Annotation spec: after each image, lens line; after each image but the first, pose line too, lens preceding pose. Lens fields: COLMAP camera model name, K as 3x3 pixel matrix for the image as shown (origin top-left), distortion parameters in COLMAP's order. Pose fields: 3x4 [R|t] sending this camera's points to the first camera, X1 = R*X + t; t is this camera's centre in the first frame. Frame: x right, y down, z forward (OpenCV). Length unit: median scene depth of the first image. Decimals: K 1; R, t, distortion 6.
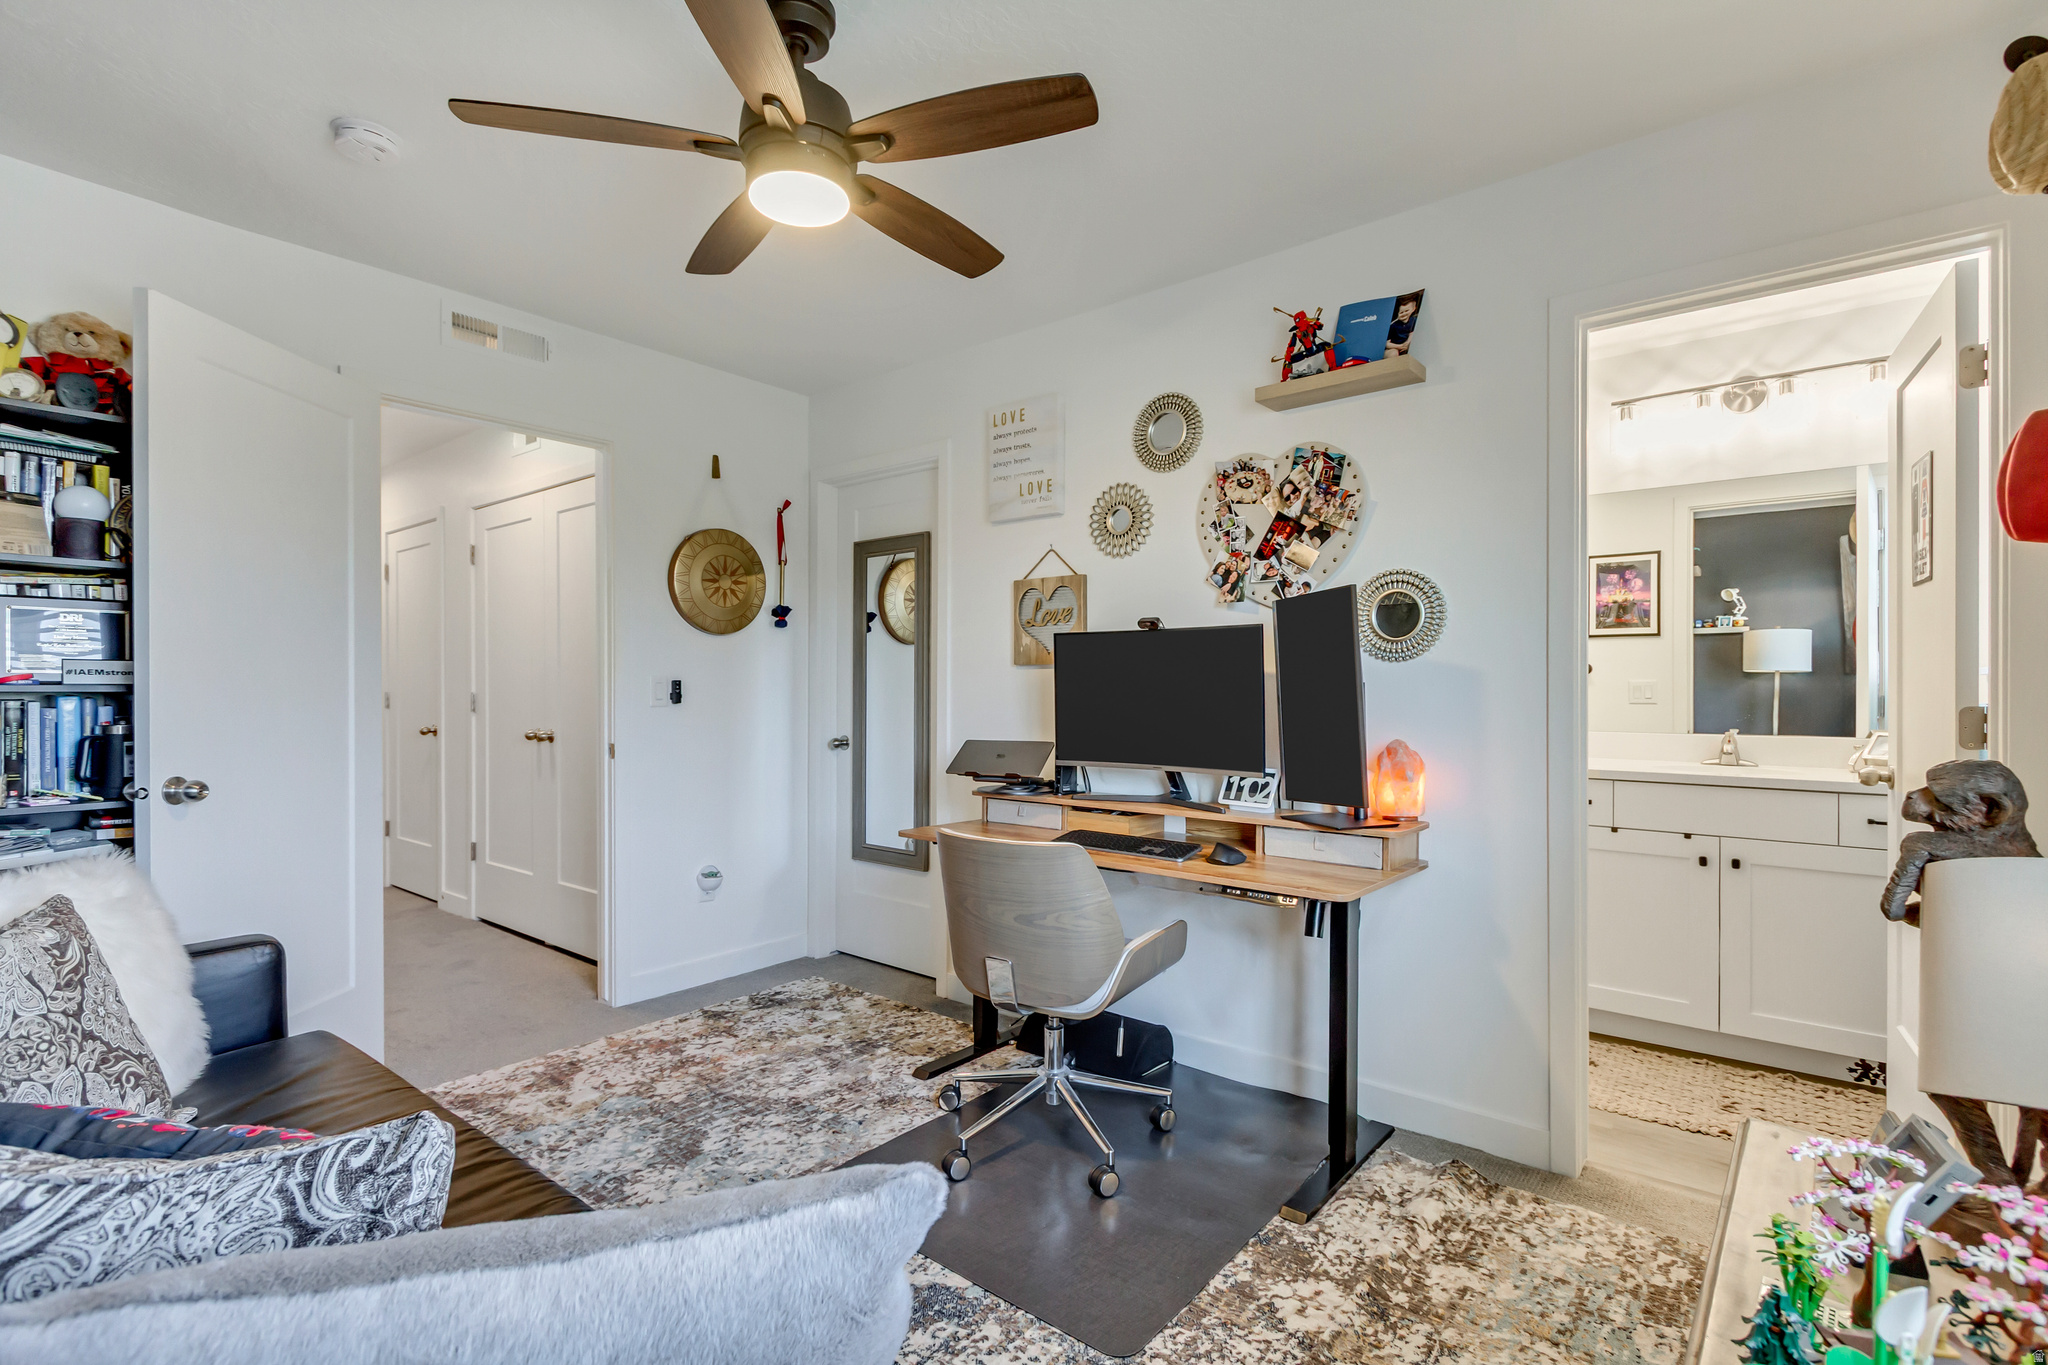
lens RADIAL K [[950.9, 0, 1027.3], [0, 950.9, 684.0], [0, 0, 1]] dist [0.002278, 0.000219]
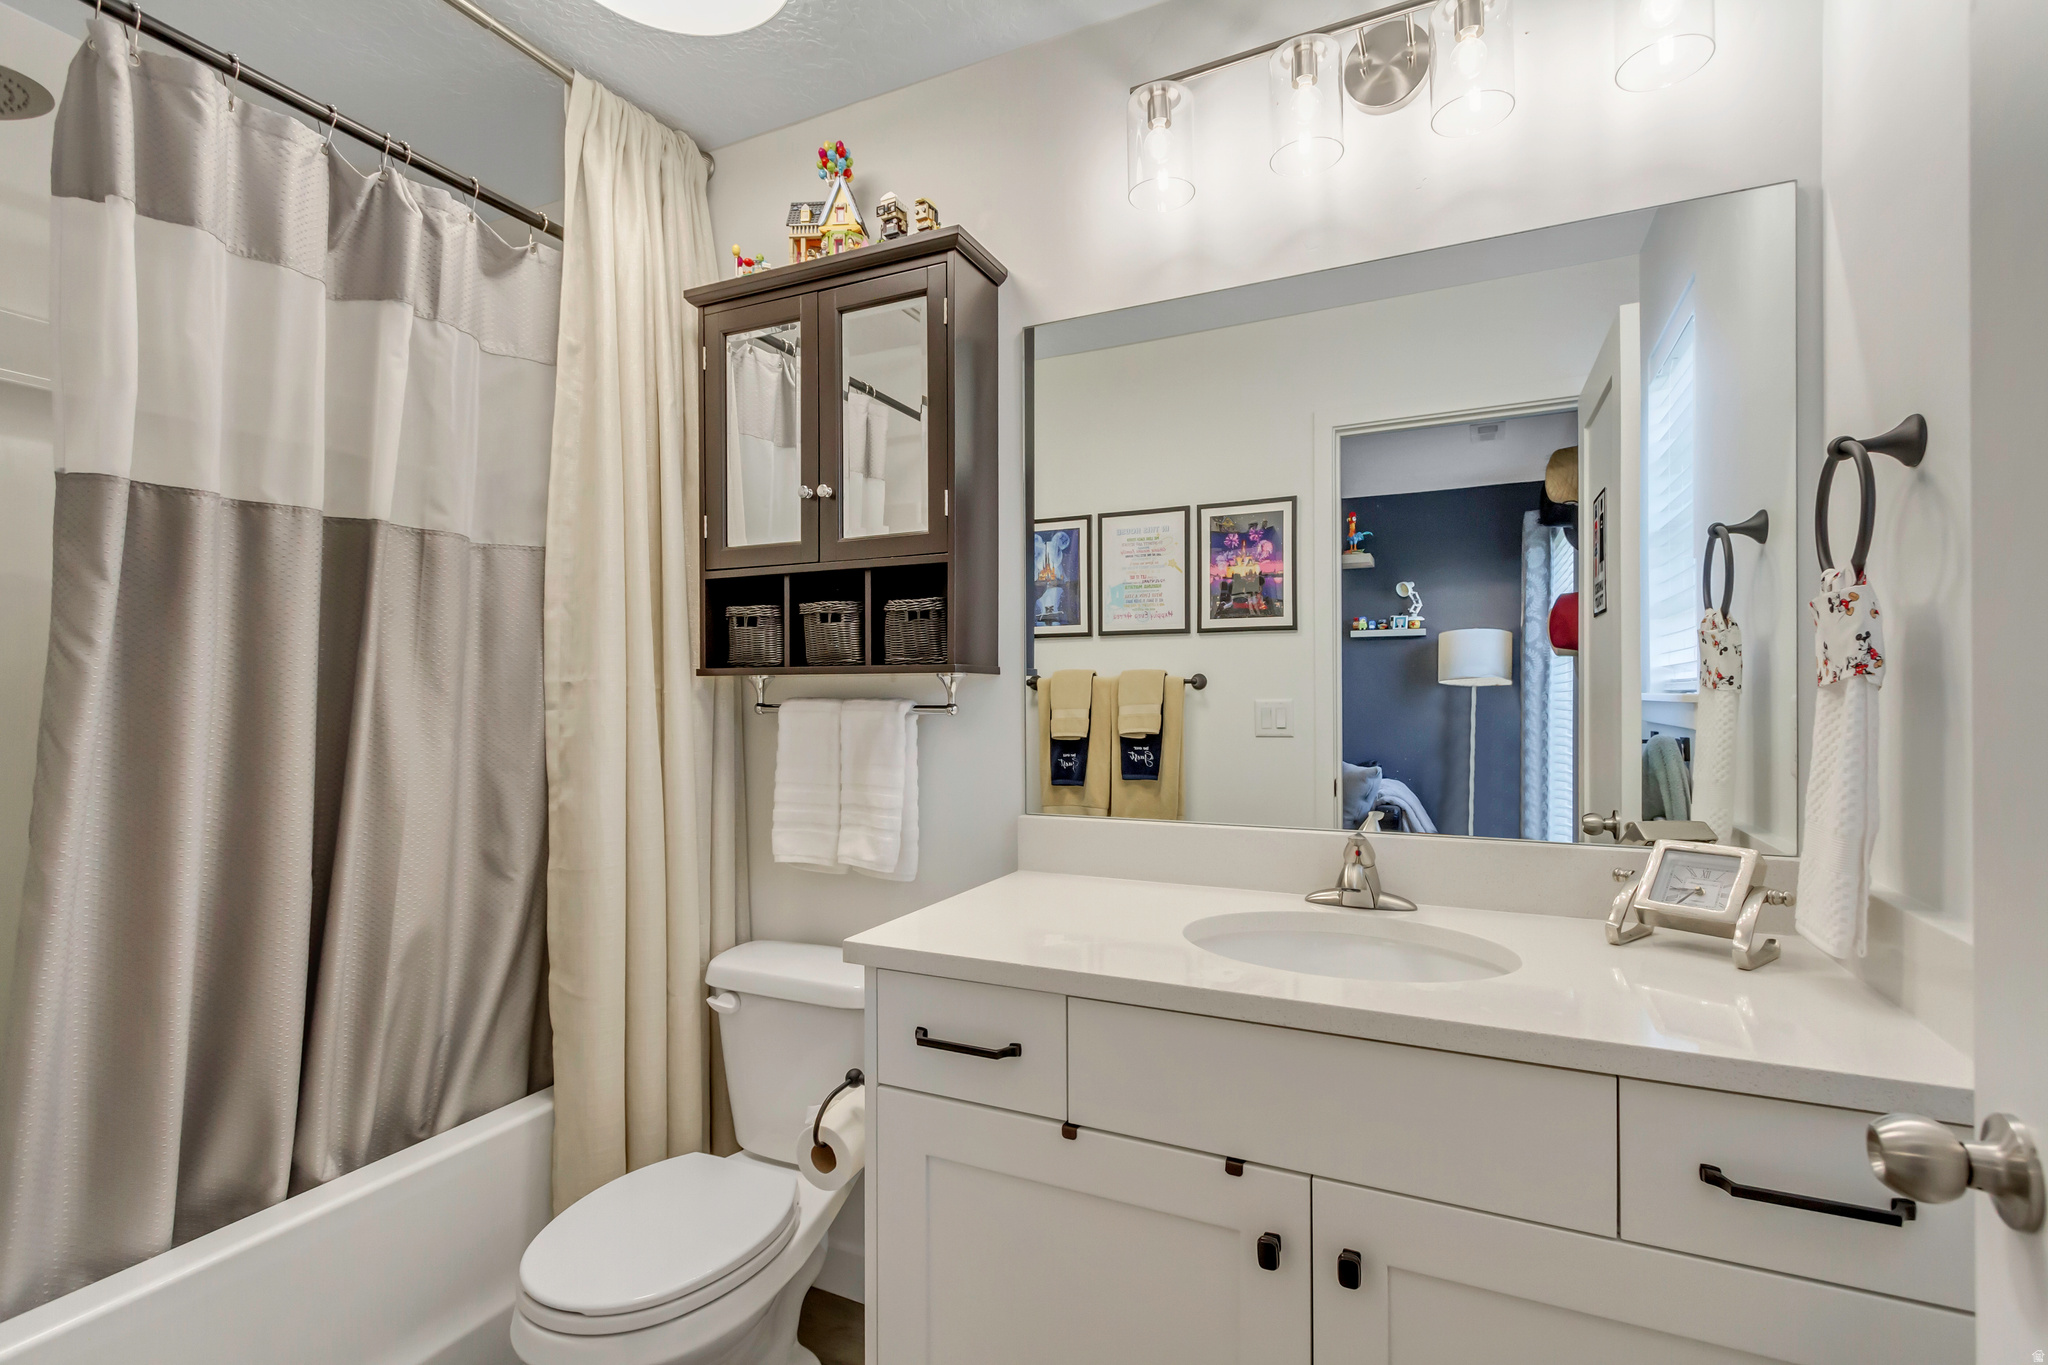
lens RADIAL K [[950.9, 0, 1021.9], [0, 950.9, 686.3], [0, 0, 1]] dist [0.002278, 0.000219]
pose [[0.971682, -0.001159, 0.236289, 0.334758], [0.002909, 0.999971, -0.007055, -0.008972], [-0.236274, 0.007543, 0.971657, 0.423887]]
